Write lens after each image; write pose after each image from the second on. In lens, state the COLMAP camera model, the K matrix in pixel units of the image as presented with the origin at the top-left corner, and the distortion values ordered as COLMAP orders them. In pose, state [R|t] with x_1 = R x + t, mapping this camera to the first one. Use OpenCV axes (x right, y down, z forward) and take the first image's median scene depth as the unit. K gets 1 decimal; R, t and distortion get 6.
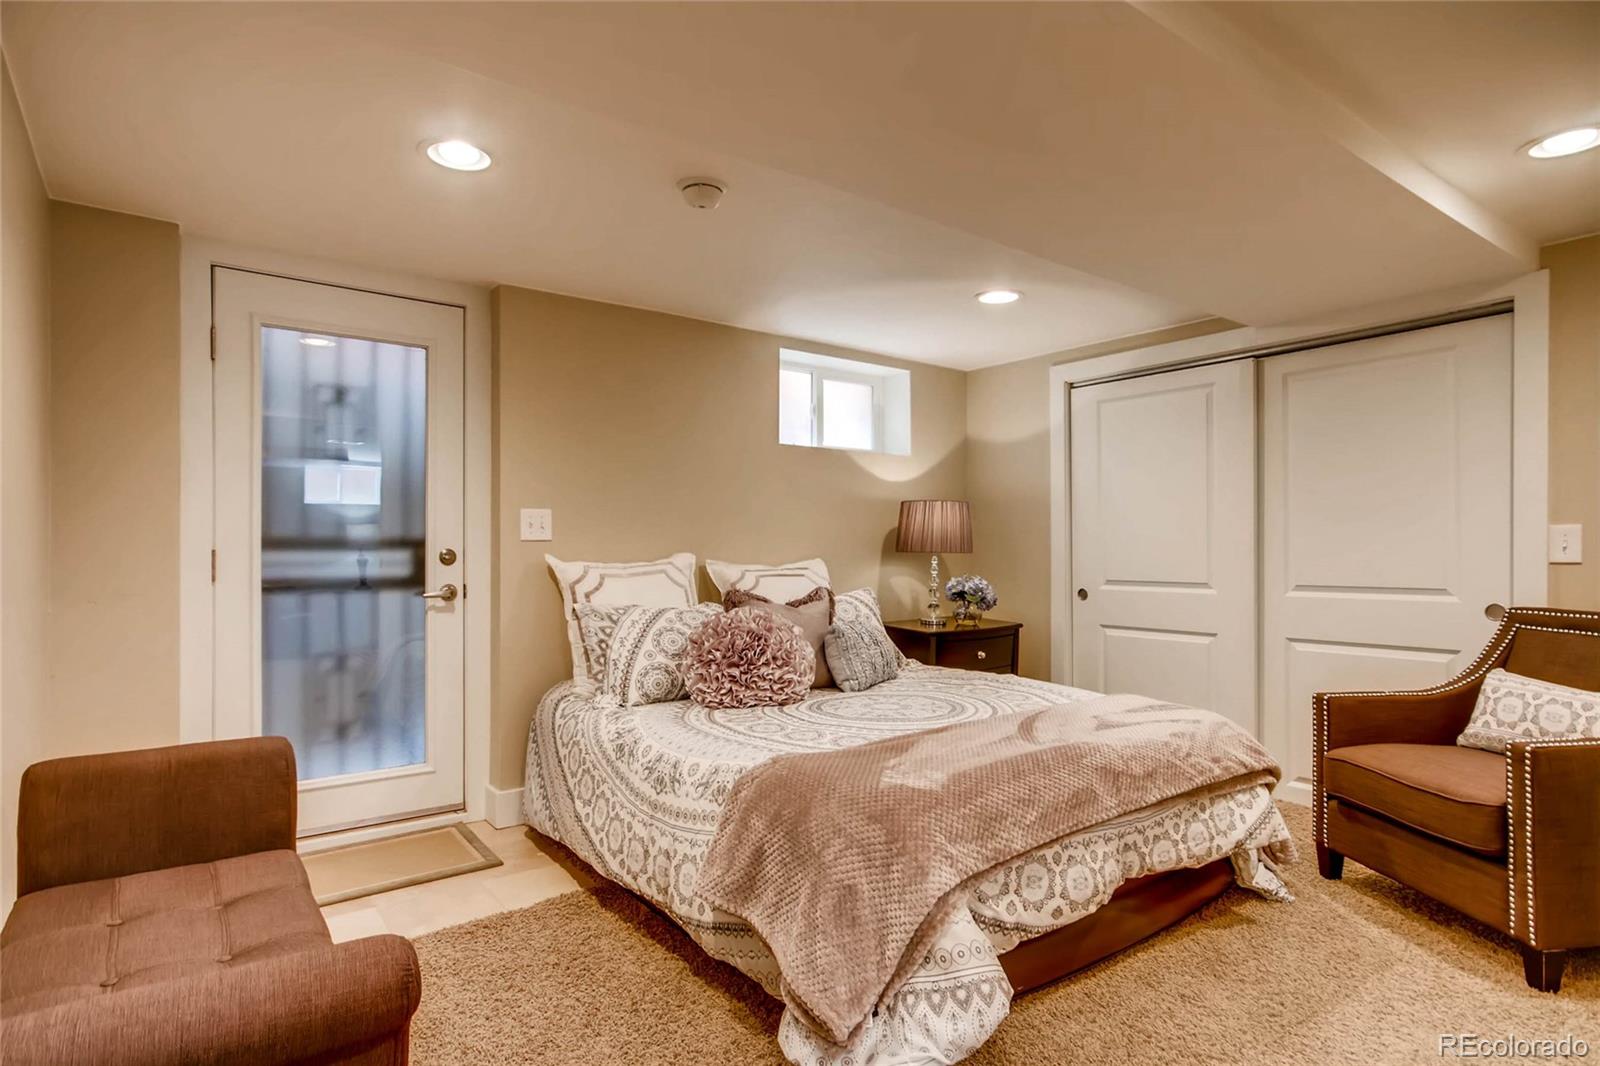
lens RADIAL K [[874.5, 0, 813.8], [0, 874.5, 534.4], [0, 0, 1]] dist [-0.008703, 0.000398]
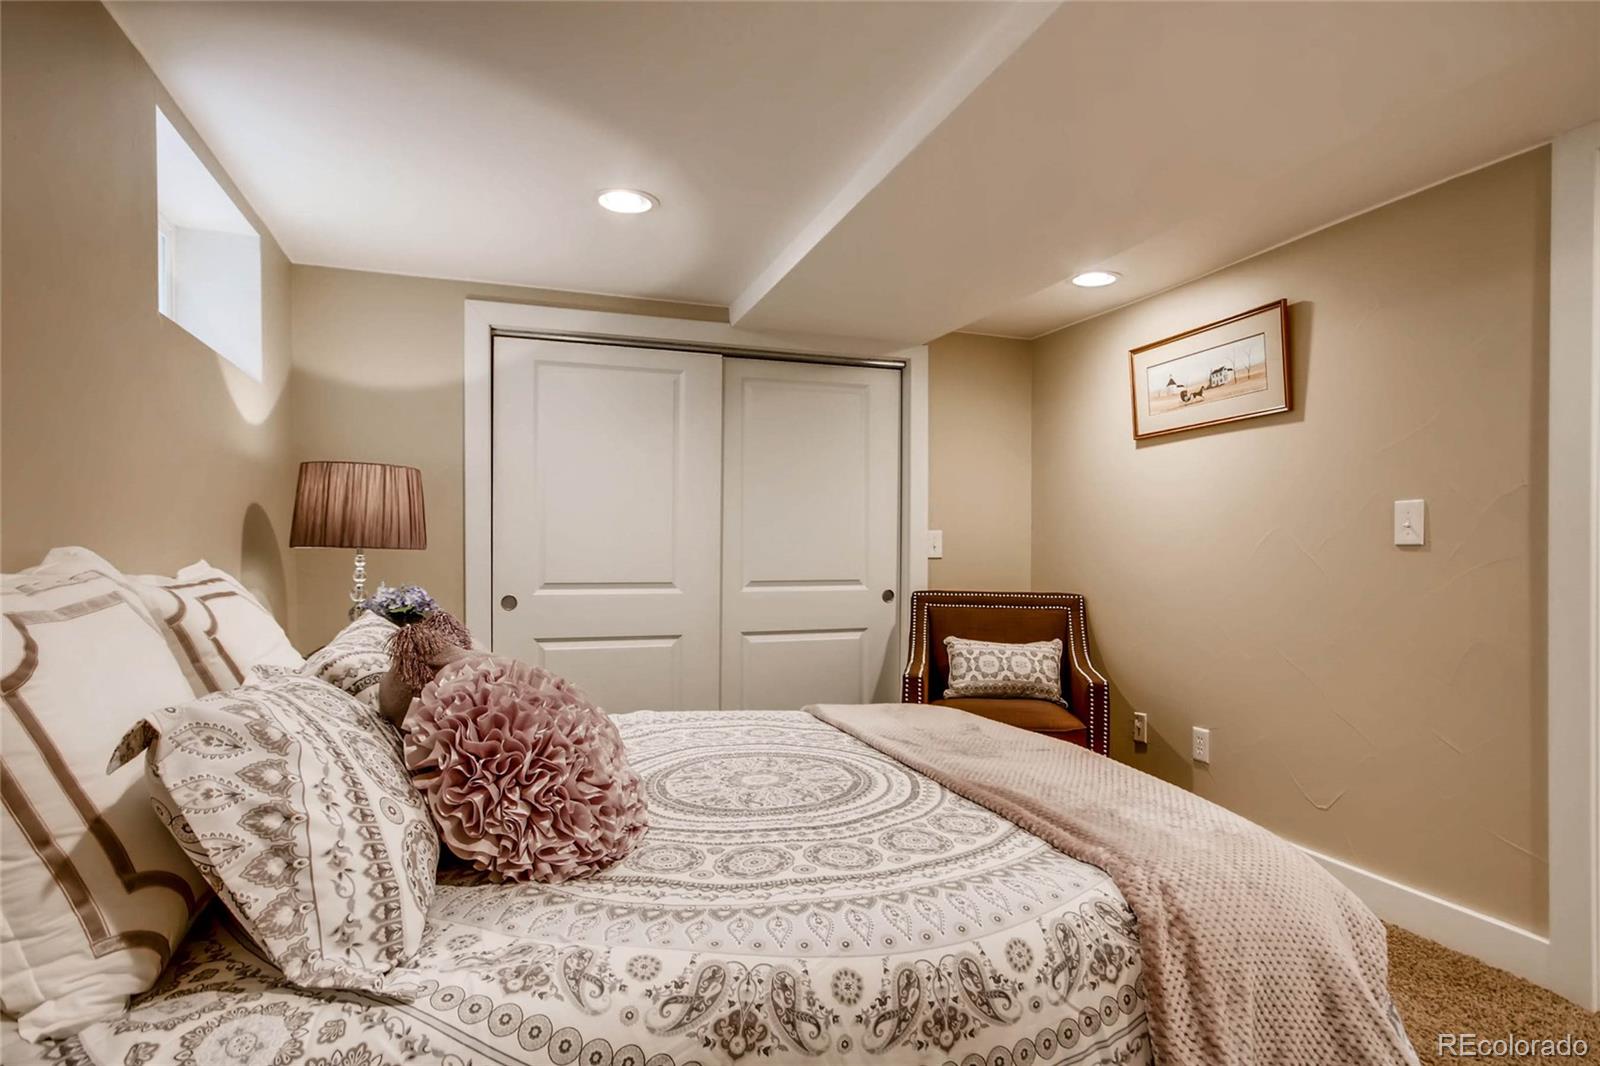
lens RADIAL K [[874.5, 0, 805.9], [0, 874.5, 548.4], [0, 0, 1]] dist [-0.008703, 0.000398]
pose [[0.297946, 0.004537, 0.954572, -0.496858], [-0.020960, 0.999779, 0.001790, 0.017644], [-0.954353, -0.020541, 0.297975, 0.706951]]
